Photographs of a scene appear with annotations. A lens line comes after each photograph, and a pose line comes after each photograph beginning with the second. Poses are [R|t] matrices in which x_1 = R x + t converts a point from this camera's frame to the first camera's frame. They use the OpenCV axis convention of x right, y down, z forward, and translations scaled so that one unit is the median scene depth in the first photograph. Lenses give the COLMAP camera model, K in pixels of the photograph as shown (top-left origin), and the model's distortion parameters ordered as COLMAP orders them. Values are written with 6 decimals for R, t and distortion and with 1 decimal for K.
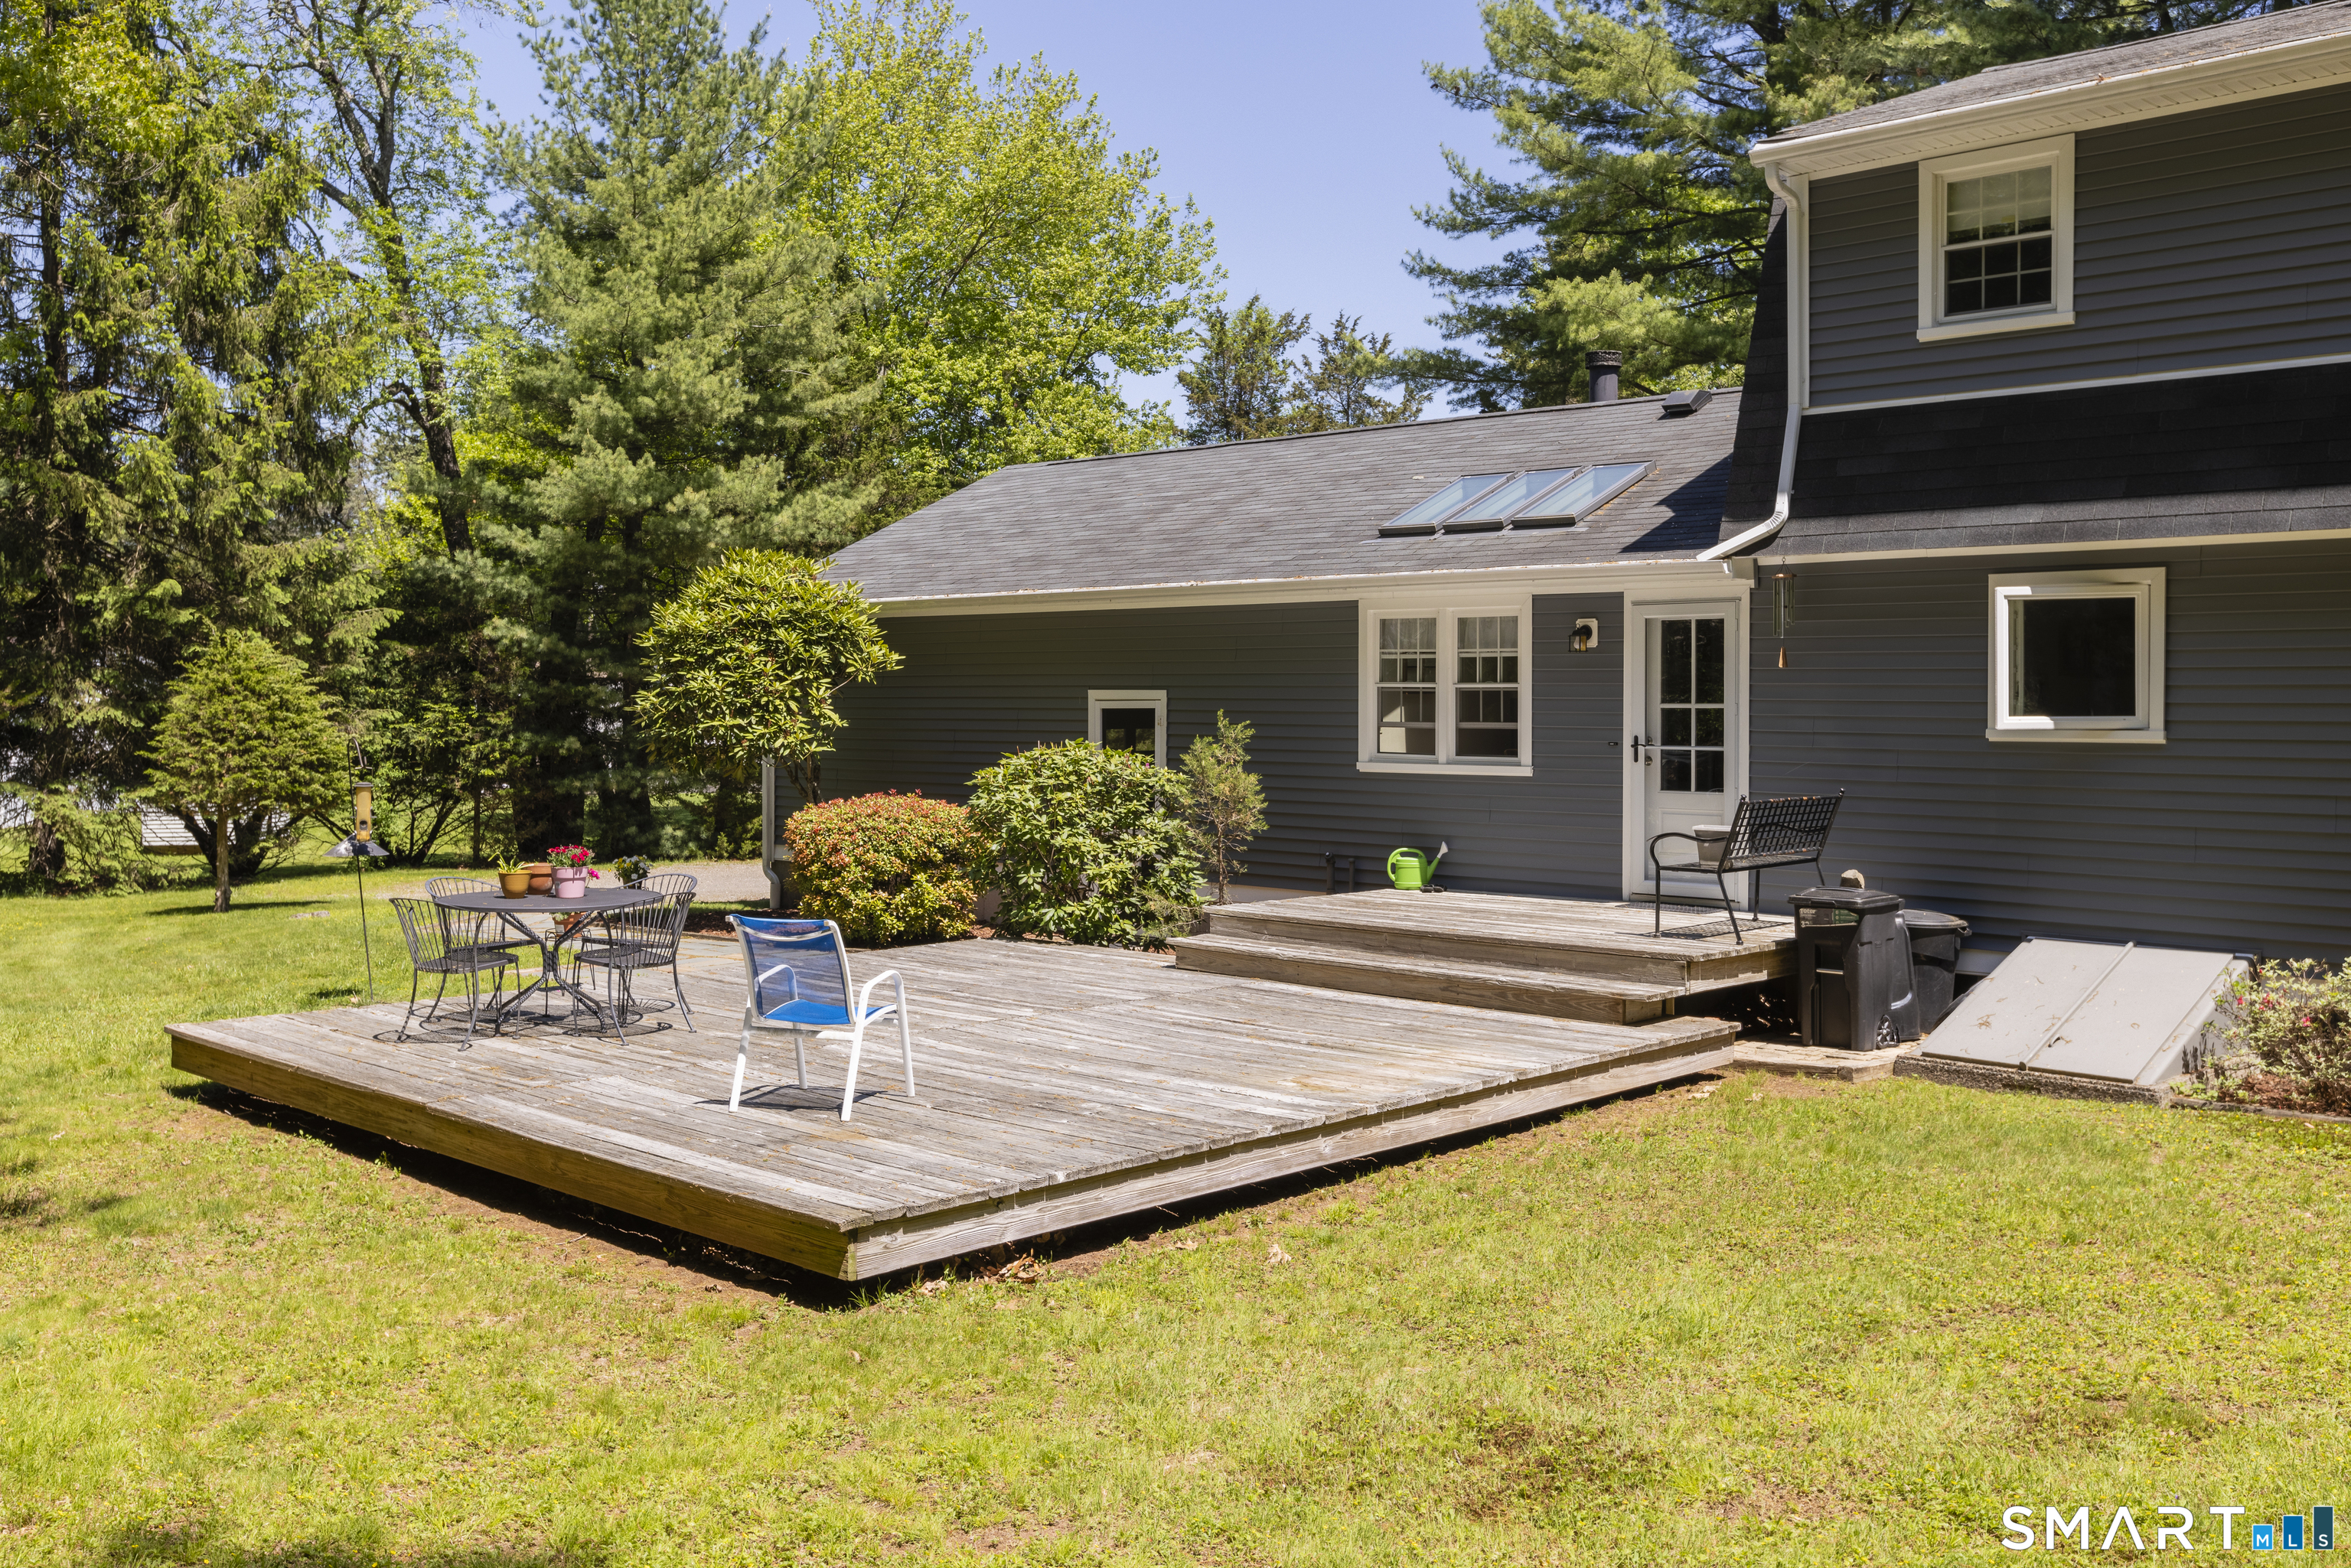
lens RADIAL K [[2153.6, 0, 1175.5], [0, 2153.6, 784.0], [0, 0, 1]] dist [-0.008391, -0.006269]
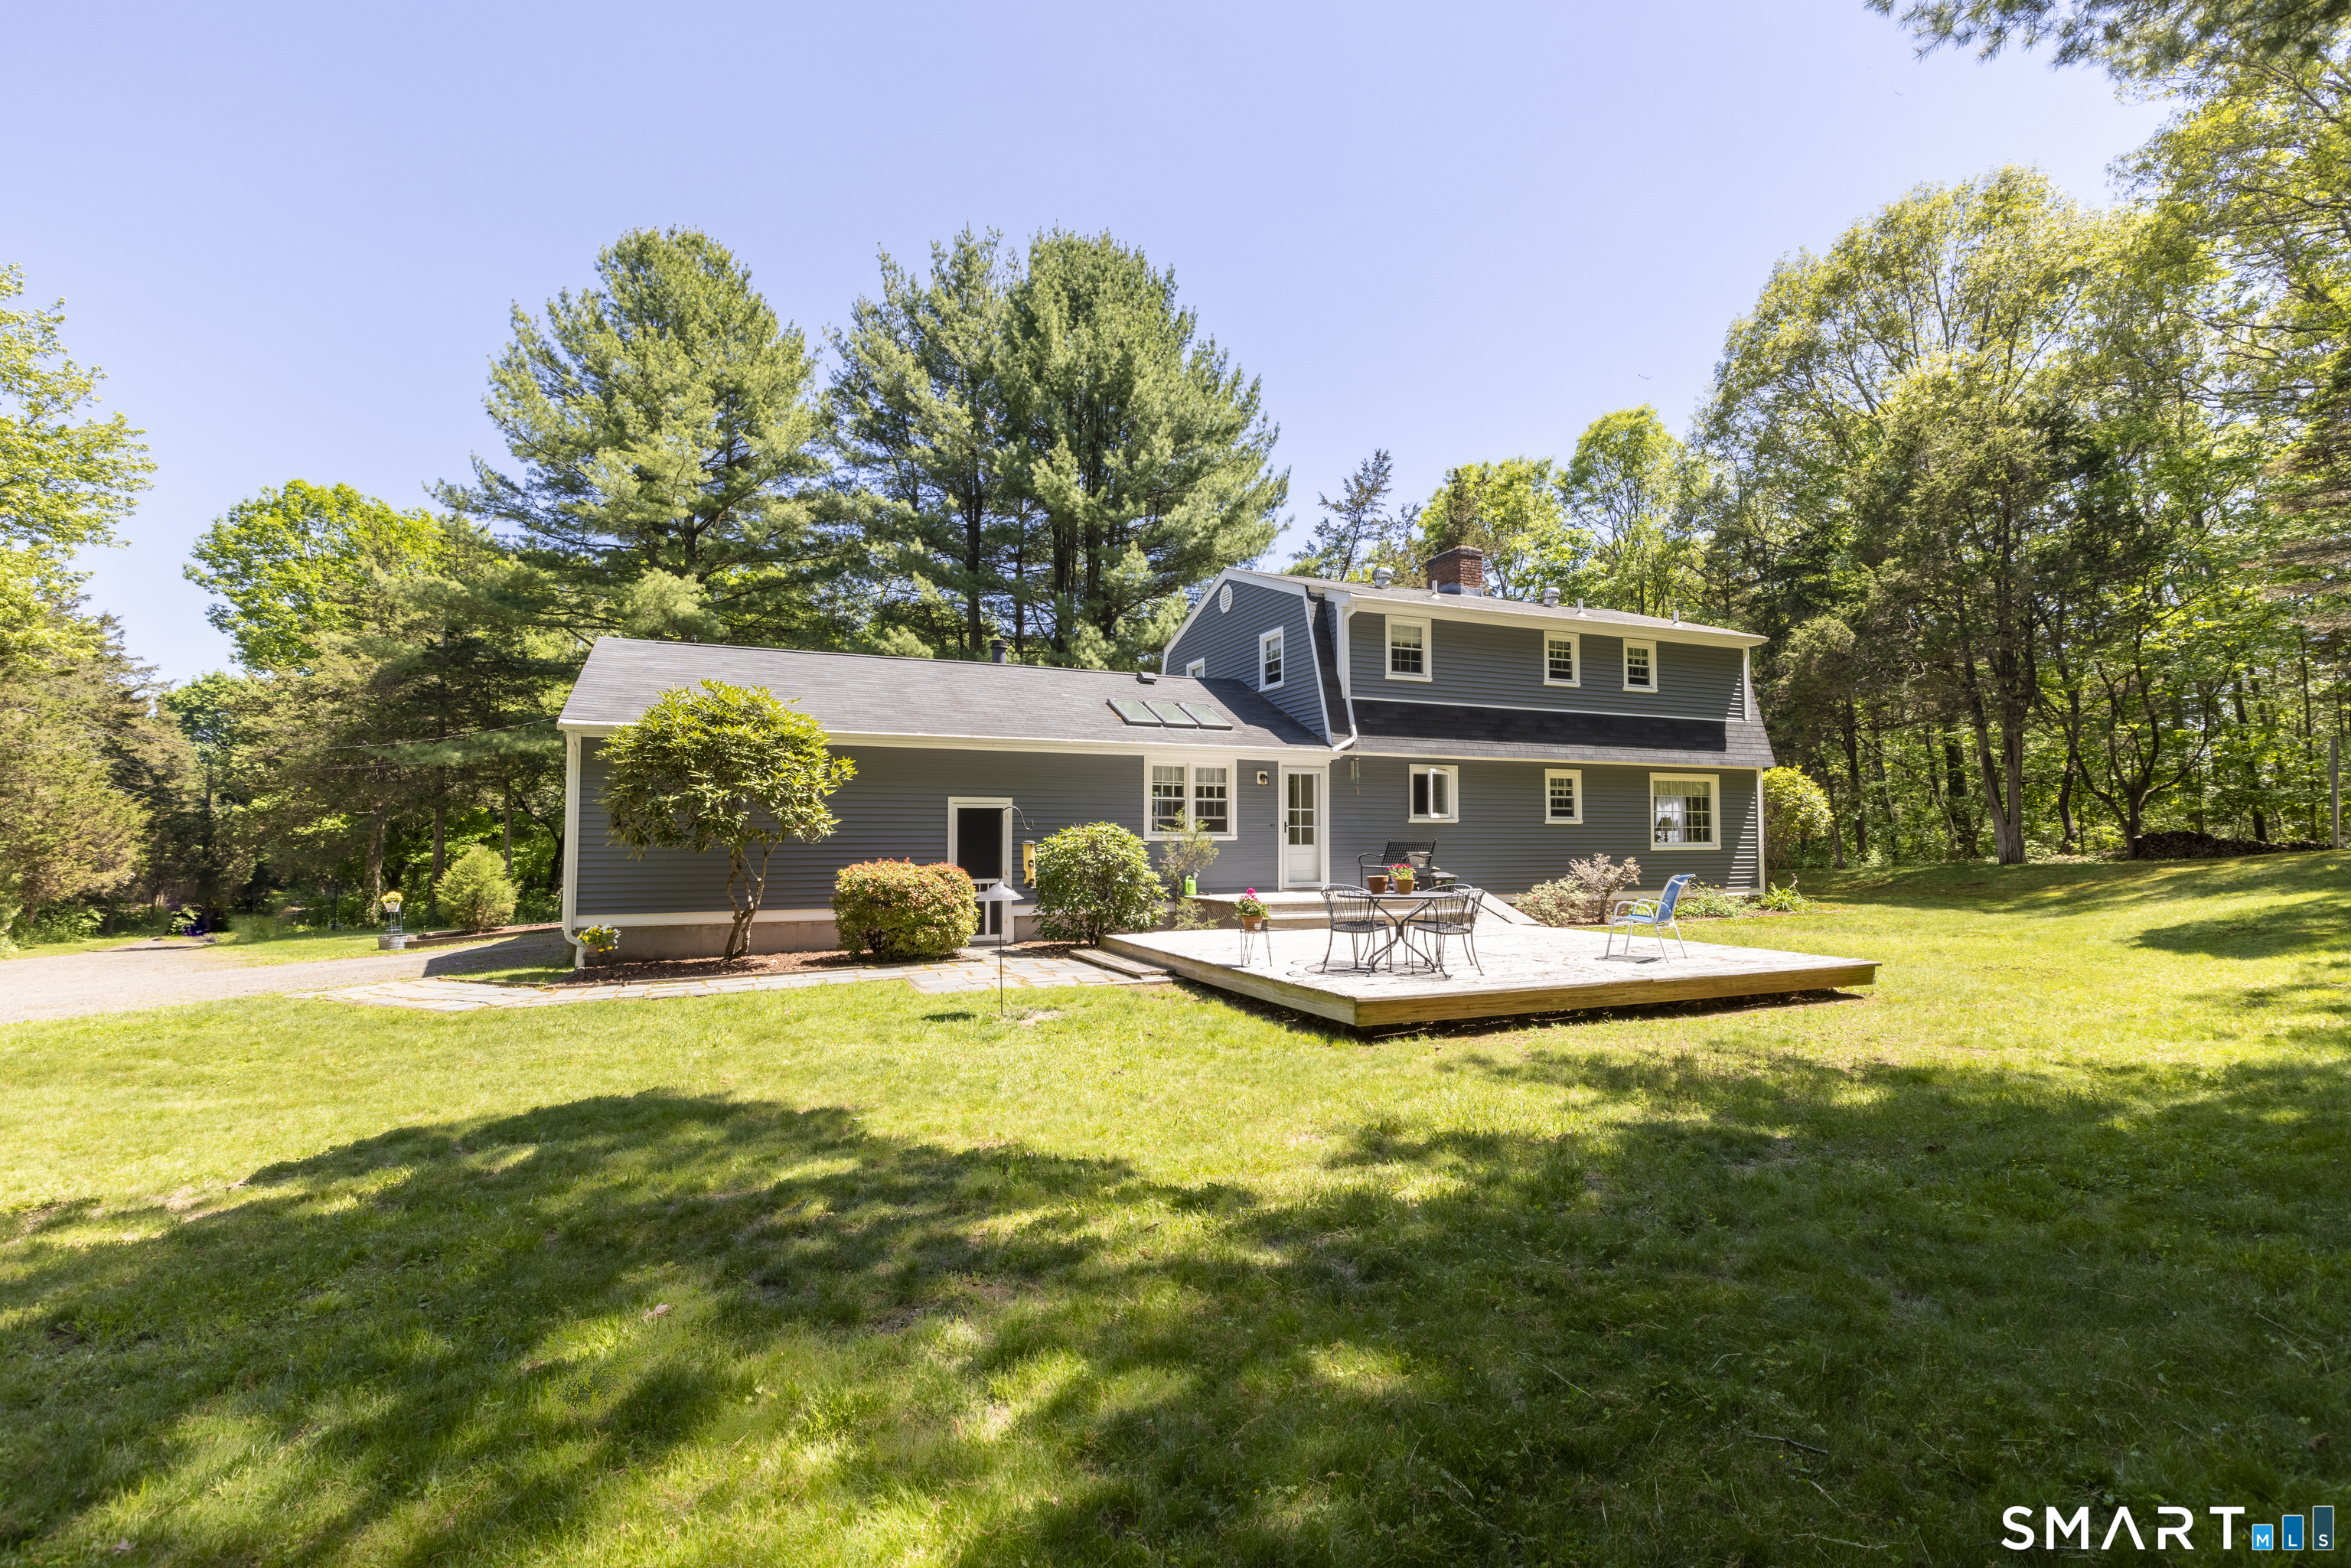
lens RADIAL K [[1083.9, 0, 1175.5], [0, 1083.9, 784.0], [0, 0, 1]] dist [0.000988, 0.000147]
pose [[0.384149, 0.047862, 0.922030, -0.949196], [0.039053, 0.996919, -0.068020, 0.013232], [-0.922445, 0.062138, 0.381097, 0.660252]]
